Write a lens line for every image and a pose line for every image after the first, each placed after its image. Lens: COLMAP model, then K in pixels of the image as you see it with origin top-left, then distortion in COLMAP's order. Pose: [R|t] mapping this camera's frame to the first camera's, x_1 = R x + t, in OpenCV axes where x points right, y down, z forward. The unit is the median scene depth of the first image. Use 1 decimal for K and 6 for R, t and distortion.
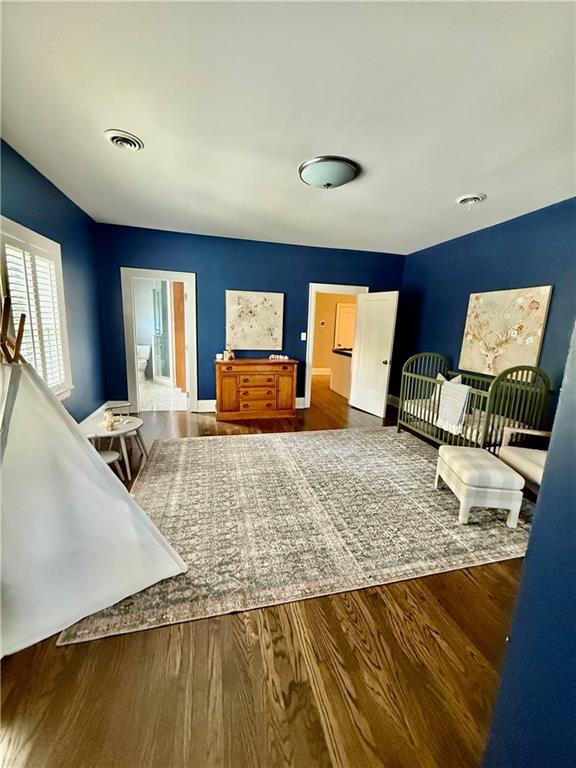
lens RADIAL K [[306.6, 0, 289.3], [0, 306.6, 382.0], [0, 0, 1]] dist [-0.002269, -0.000061]
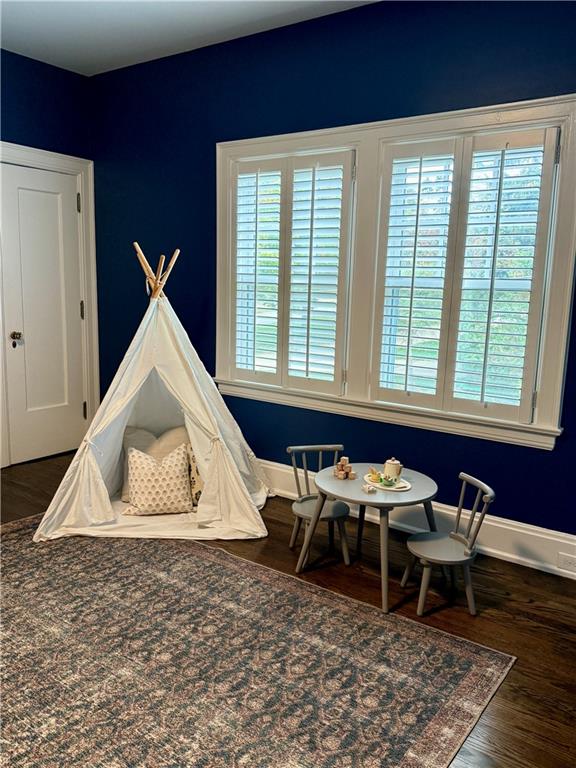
lens RADIAL K [[621.7, 0, 288.0], [0, 621.7, 384.0], [0, 0, 1]] dist [0.150926, -0.285246]
pose [[-0.765381, 0.043657, -0.642094, 0.134711], [-0.176940, 0.944975, 0.275164, -0.231534], [0.618776, 0.324217, -0.715541, 1.443715]]
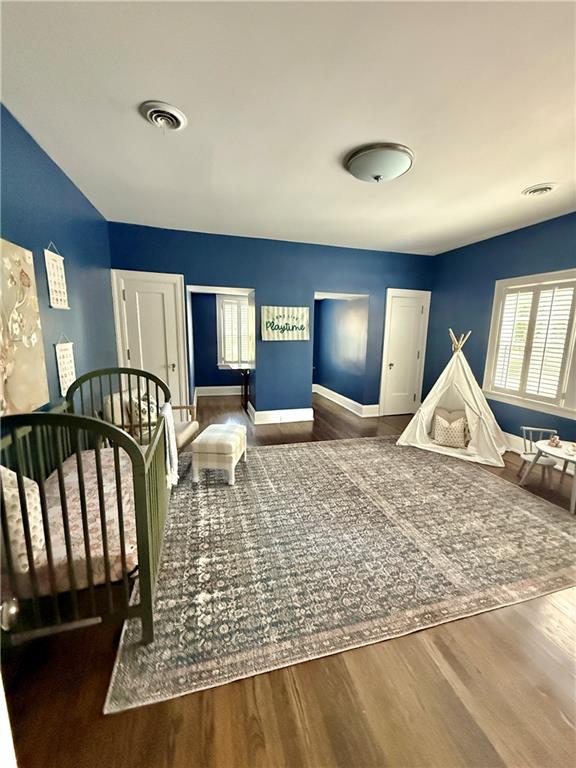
lens RADIAL K [[306.6, 0, 289.3], [0, 306.6, 382.0], [0, 0, 1]] dist [-0.002269, -0.000061]
pose [[-0.997894, -0.052141, -0.038573, 0.312884], [-0.062322, 0.935557, 0.347635, -0.305099], [0.017961, 0.349307, -0.936836, 1.647375]]
